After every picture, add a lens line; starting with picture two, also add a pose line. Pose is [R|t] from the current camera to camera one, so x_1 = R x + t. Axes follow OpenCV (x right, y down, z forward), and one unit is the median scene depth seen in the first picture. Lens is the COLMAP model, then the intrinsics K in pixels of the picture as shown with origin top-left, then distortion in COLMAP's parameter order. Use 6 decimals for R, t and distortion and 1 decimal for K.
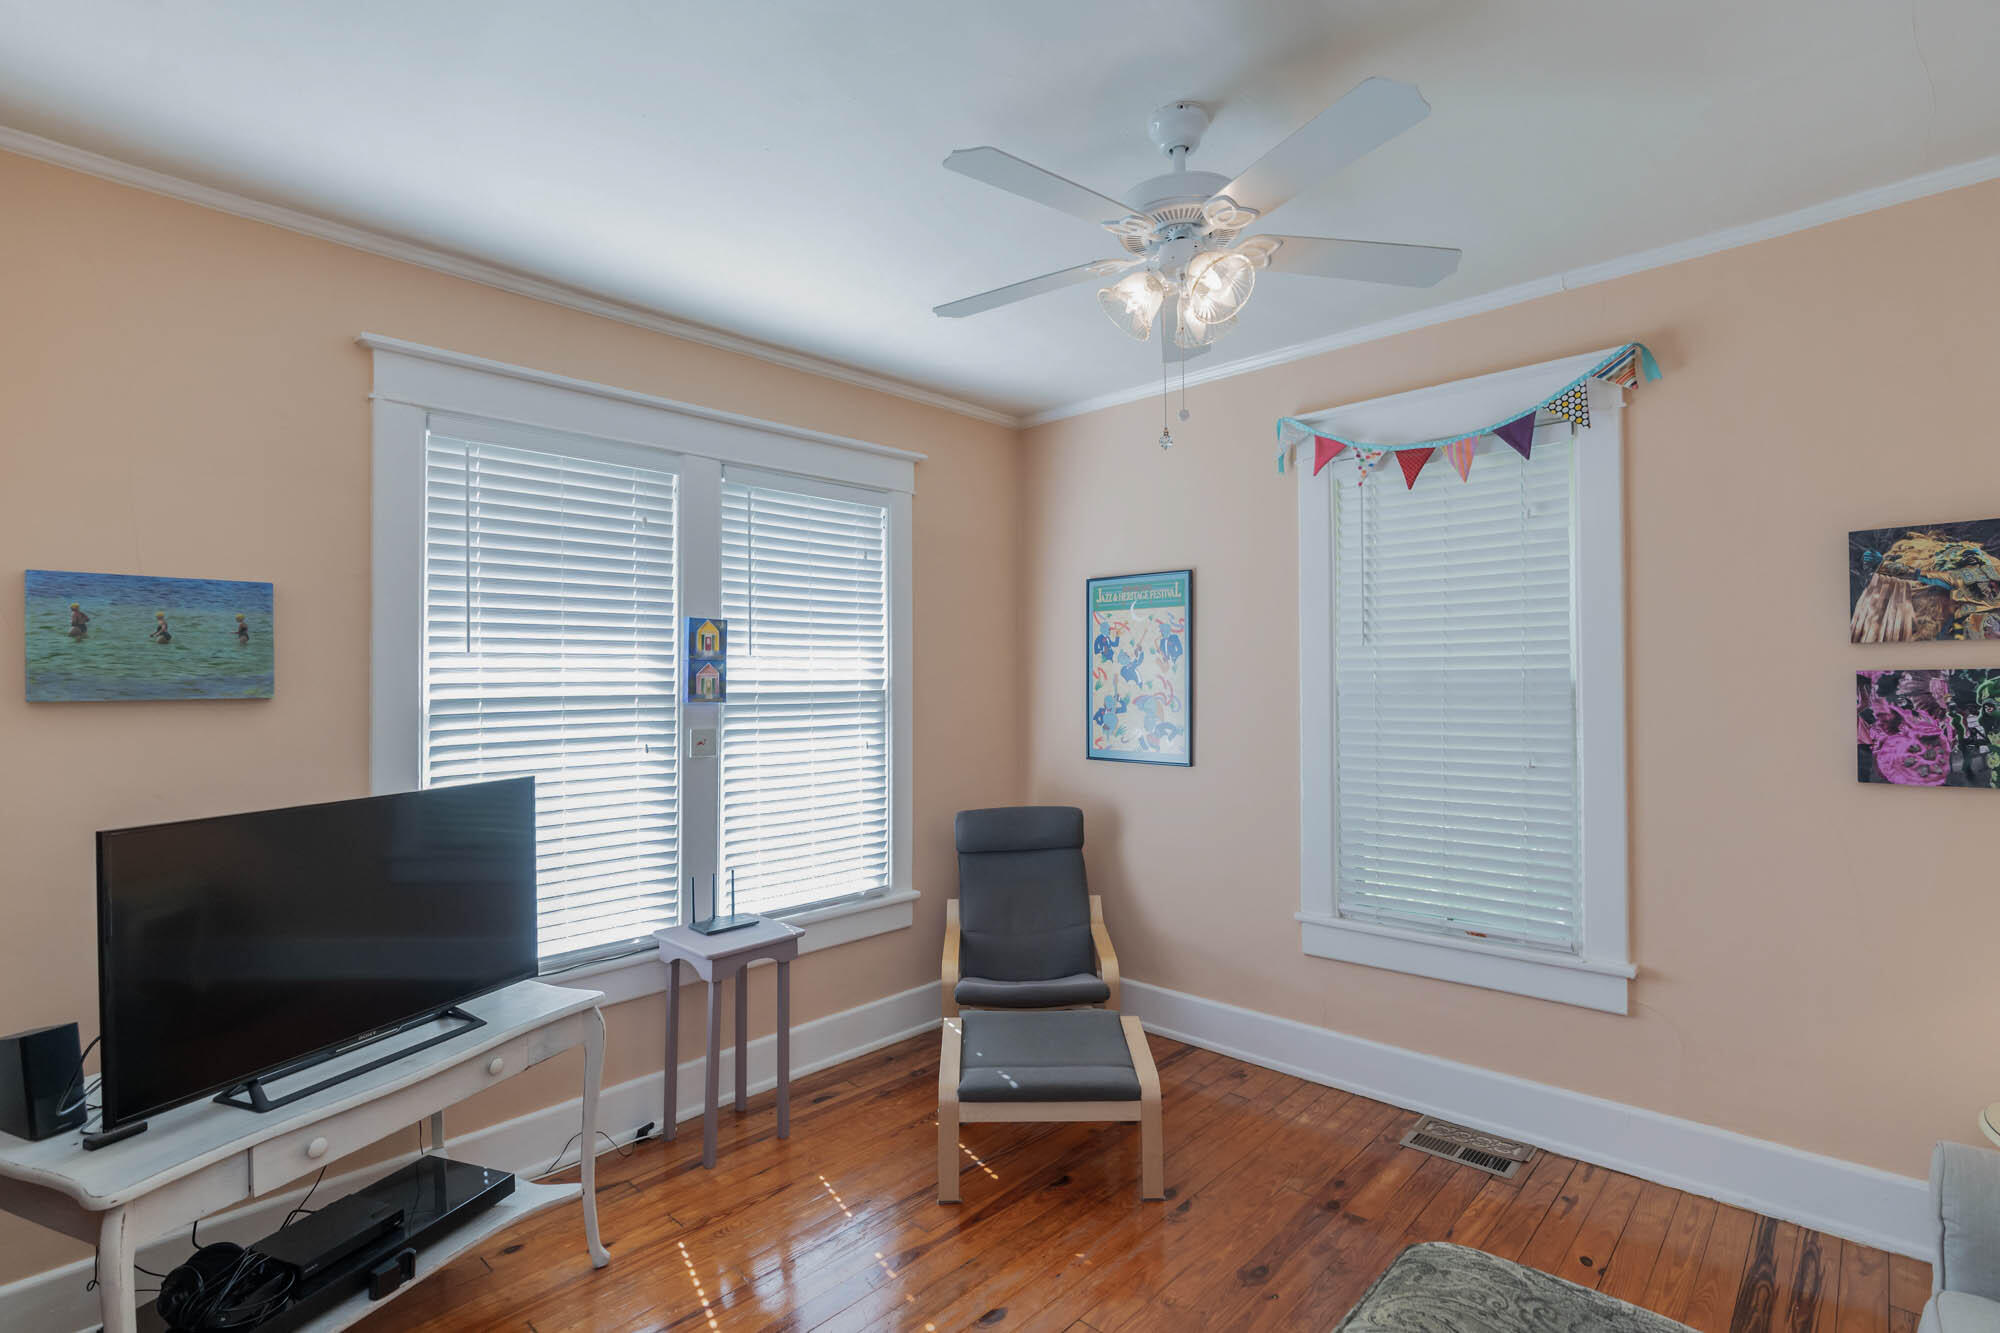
lens RADIAL K [[910.9, 0, 1007.9], [0, 910.9, 685.5], [0, 0, 1]] dist [-0.003752, 0.002800]
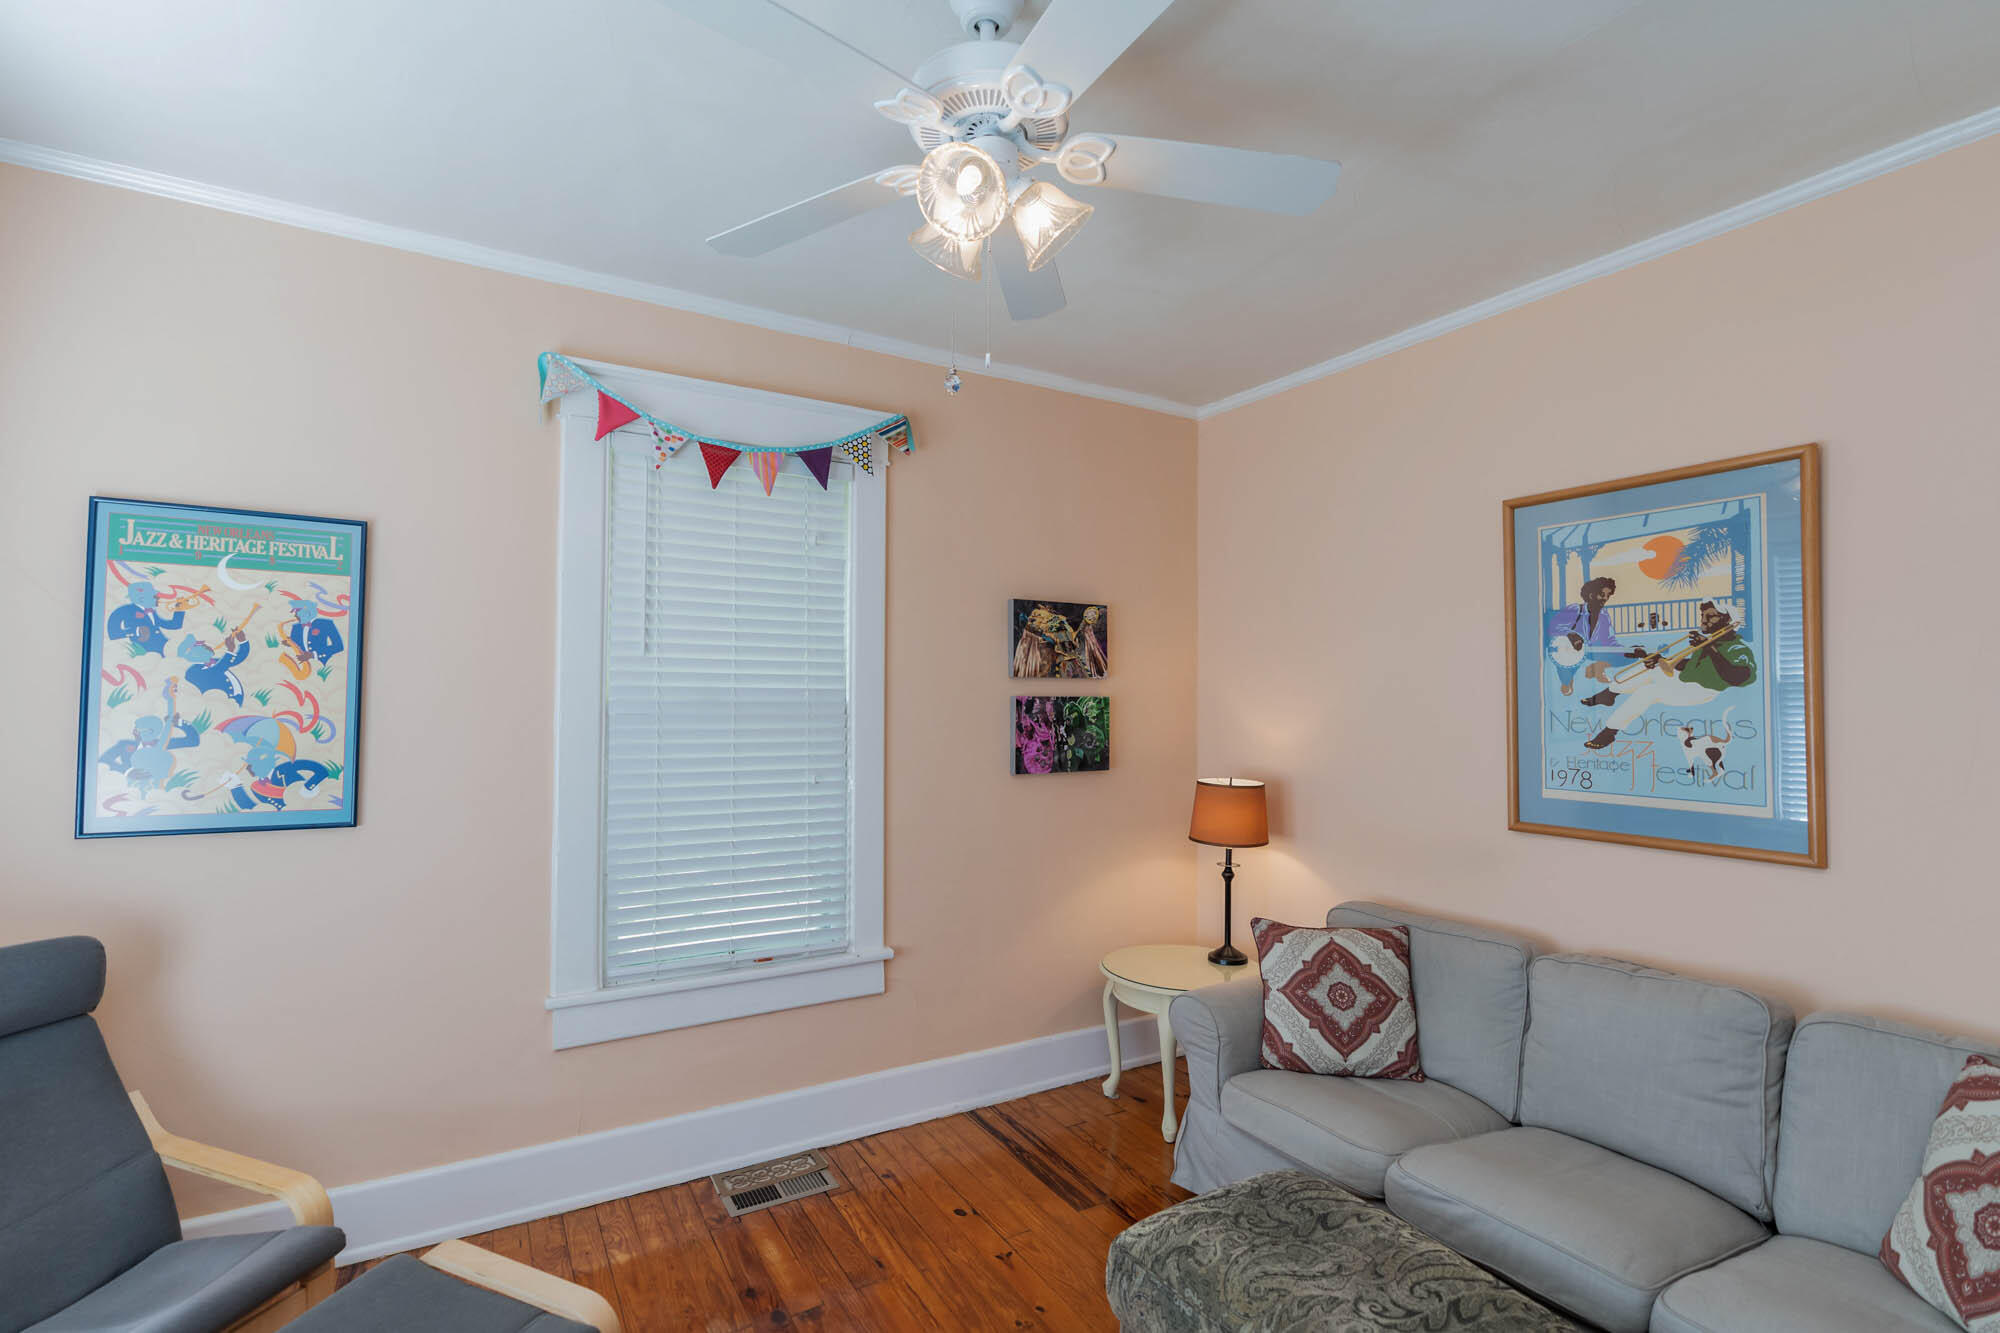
lens RADIAL K [[910.9, 0, 1006.9], [0, 910.9, 677.5], [0, 0, 1]] dist [-0.003752, 0.002800]
pose [[0.299662, 0.027610, 0.953646, -0.347679], [-0.013542, 0.999604, -0.024686, -0.008188], [-0.953949, -0.005517, 0.299917, 0.463287]]
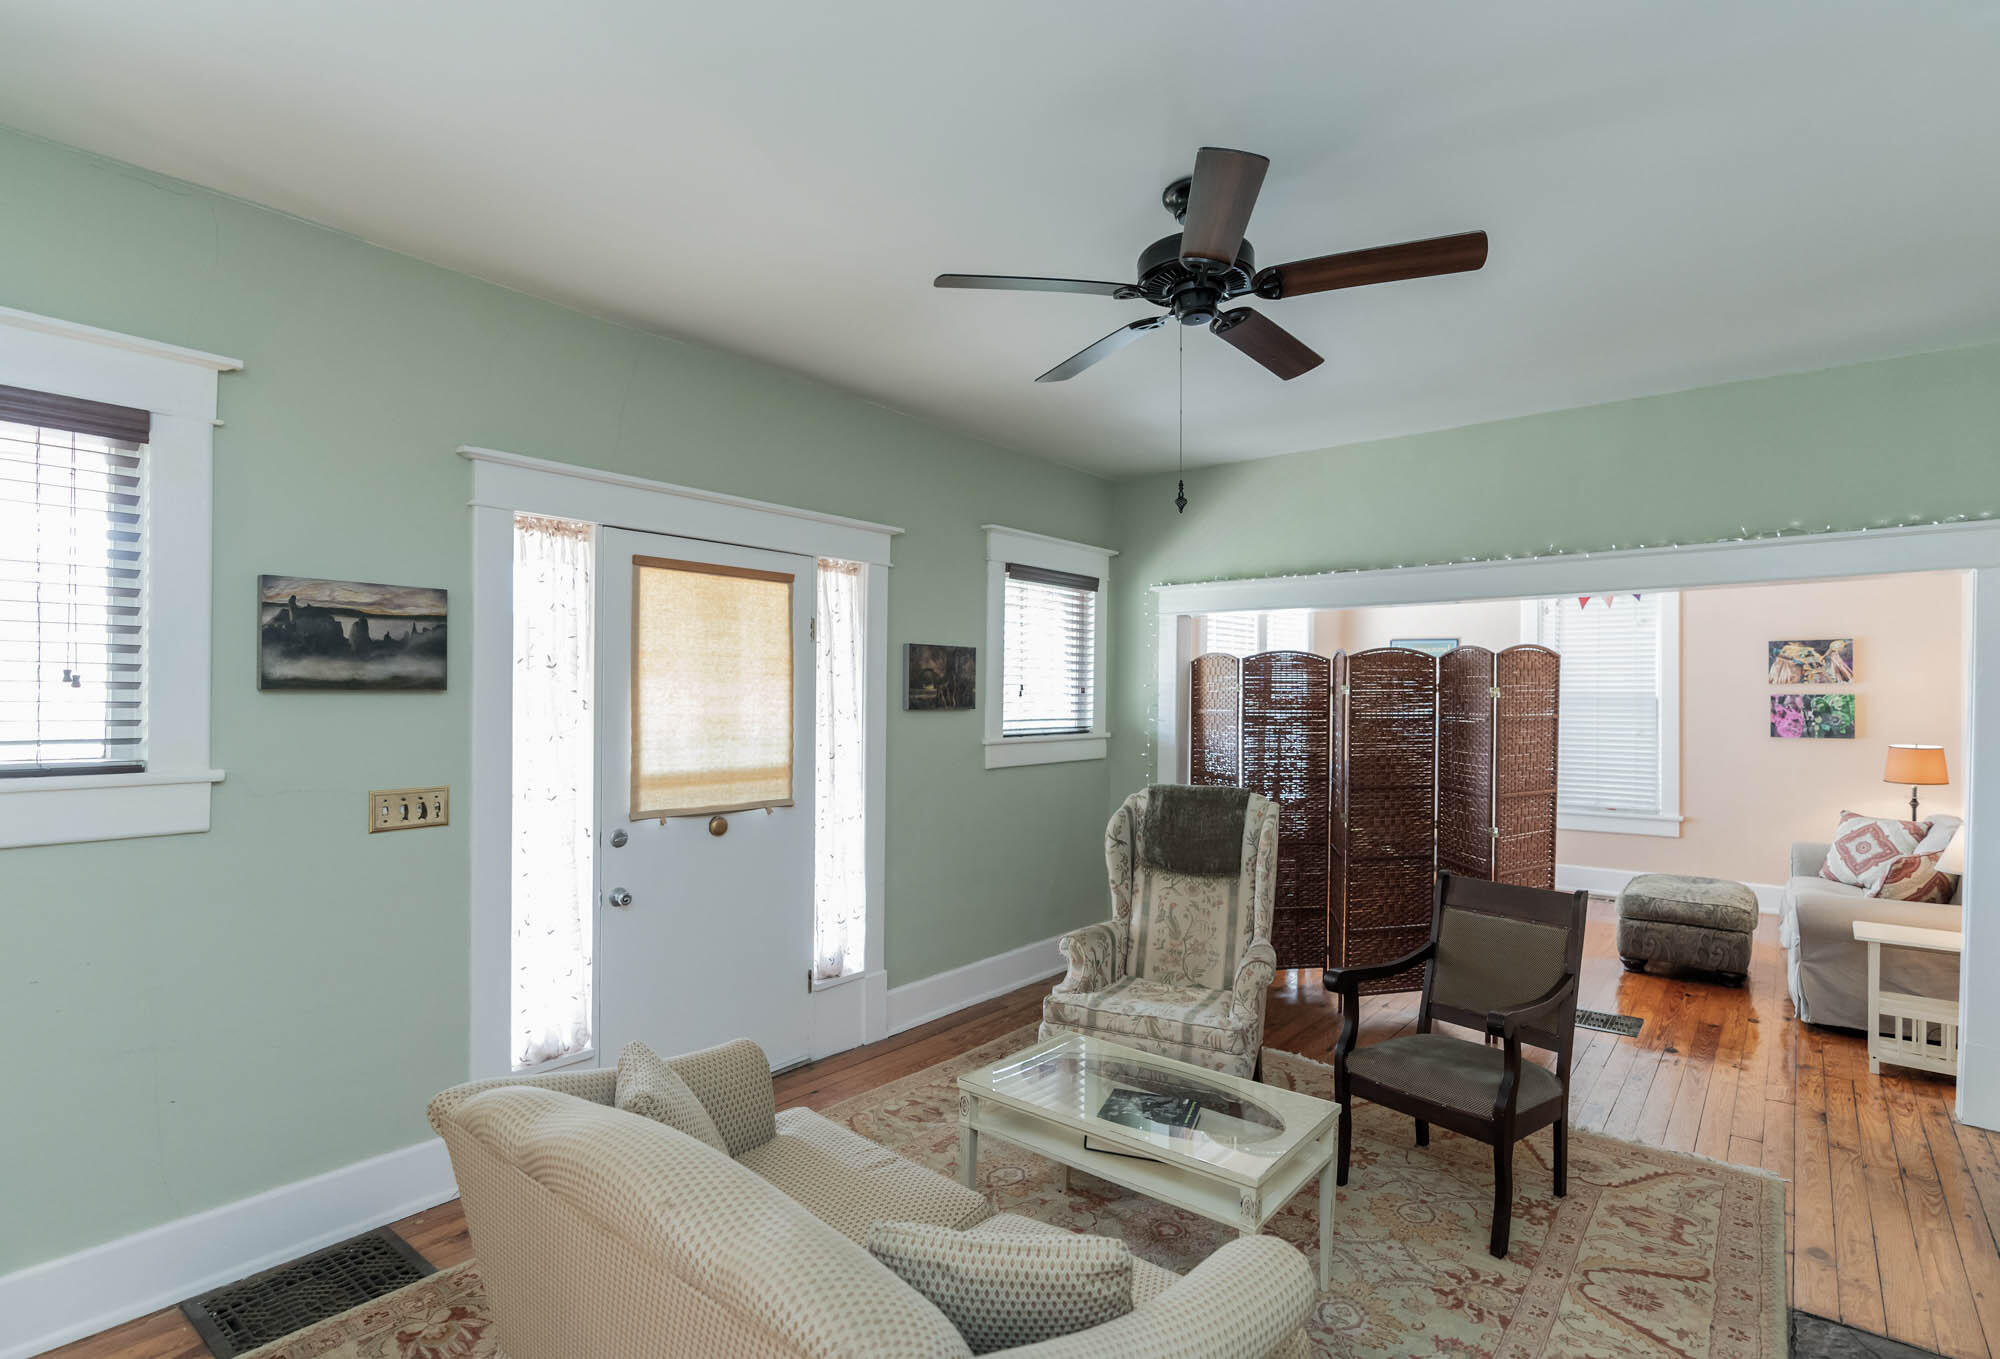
lens RADIAL K [[985.0, 0, 994.8], [0, 985.0, 696.6], [0, 0, 1]] dist [0.004187, 0.000758]
pose [[0.999512, 0.011145, 0.029192, -1.091342], [-0.011304, 0.999922, 0.005275, 0.000266], [-0.029131, -0.005602, 0.999560, -1.404062]]
